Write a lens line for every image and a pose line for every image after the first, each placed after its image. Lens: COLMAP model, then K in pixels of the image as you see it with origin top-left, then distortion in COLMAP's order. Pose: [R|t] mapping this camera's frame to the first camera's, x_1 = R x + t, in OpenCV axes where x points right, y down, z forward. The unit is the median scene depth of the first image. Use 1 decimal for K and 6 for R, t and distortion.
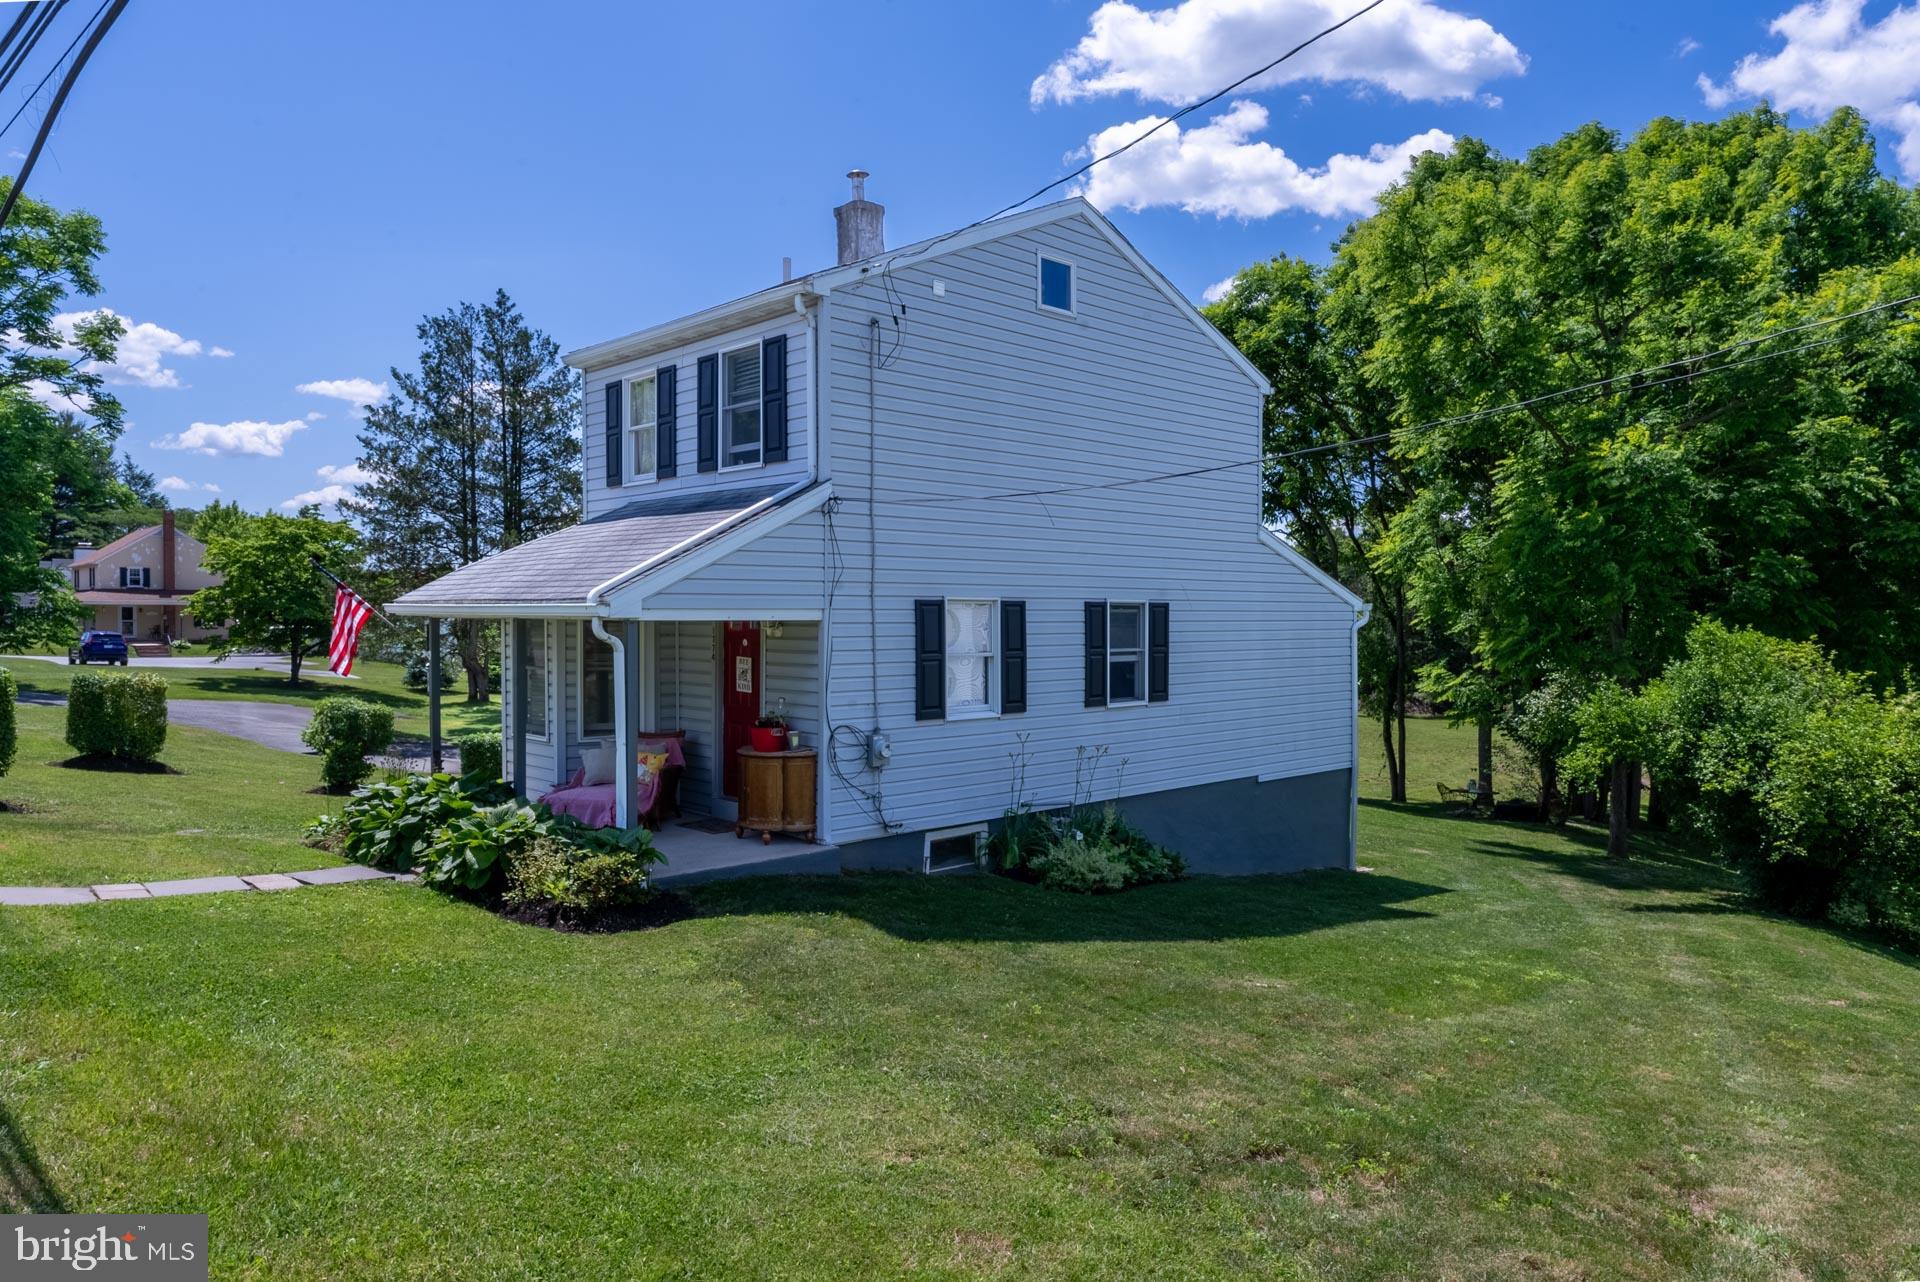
lens RADIAL K [[1180.1, 0, 958.9], [0, 1180.1, 635.6], [0, 0, 1]] dist [0.003897, -0.000277]
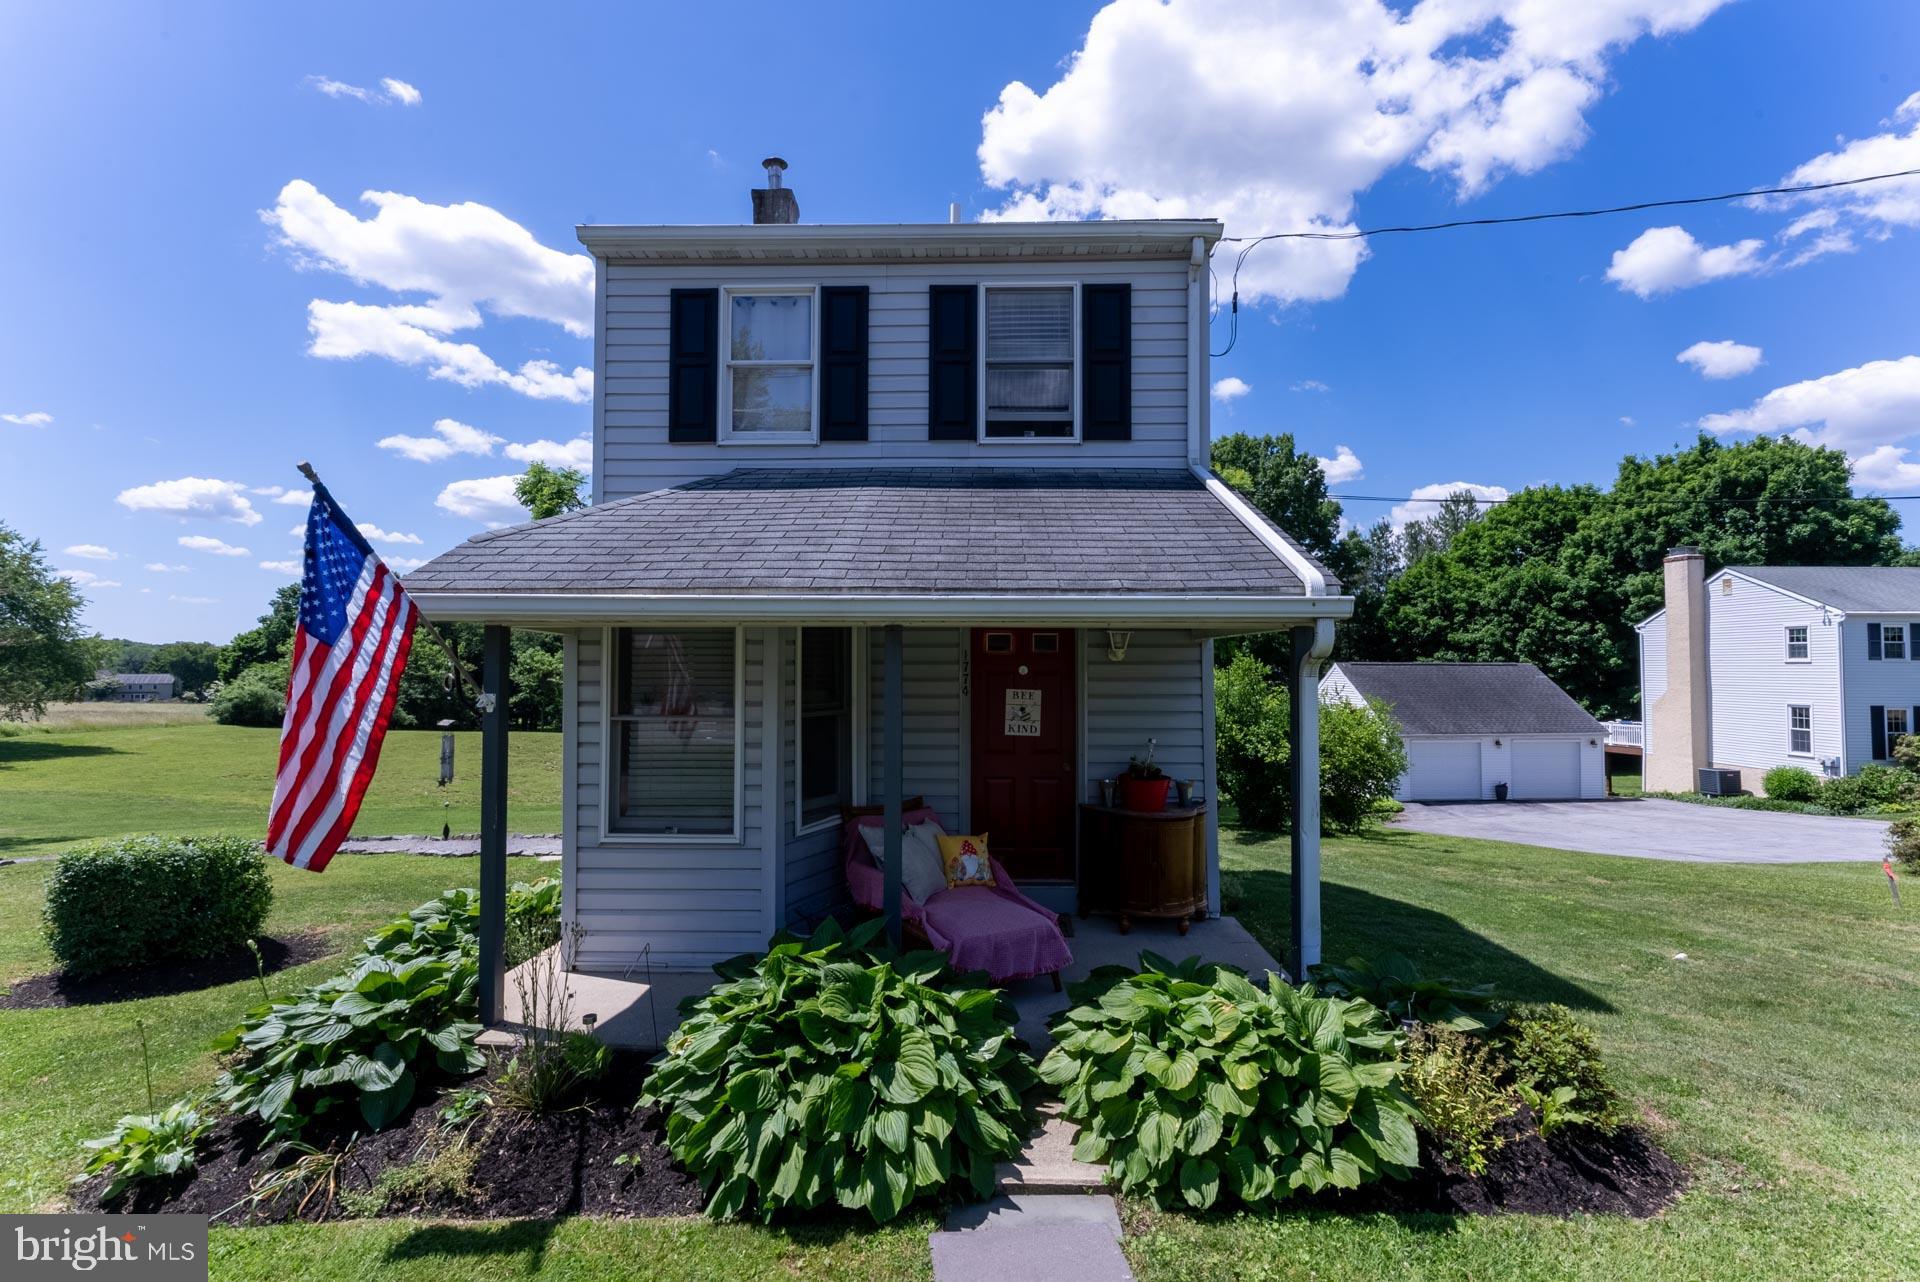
lens RADIAL K [[800.1, 0, 961.8], [0, 800.1, 638.9], [0, 0, 1]] dist [-0.019725, -0.000097]
pose [[0.729494, 0.015798, 0.683805, -0.541169], [0.009281, 0.999413, -0.032991, 0.002132], [-0.683925, 0.030413, 0.728919, 0.627349]]
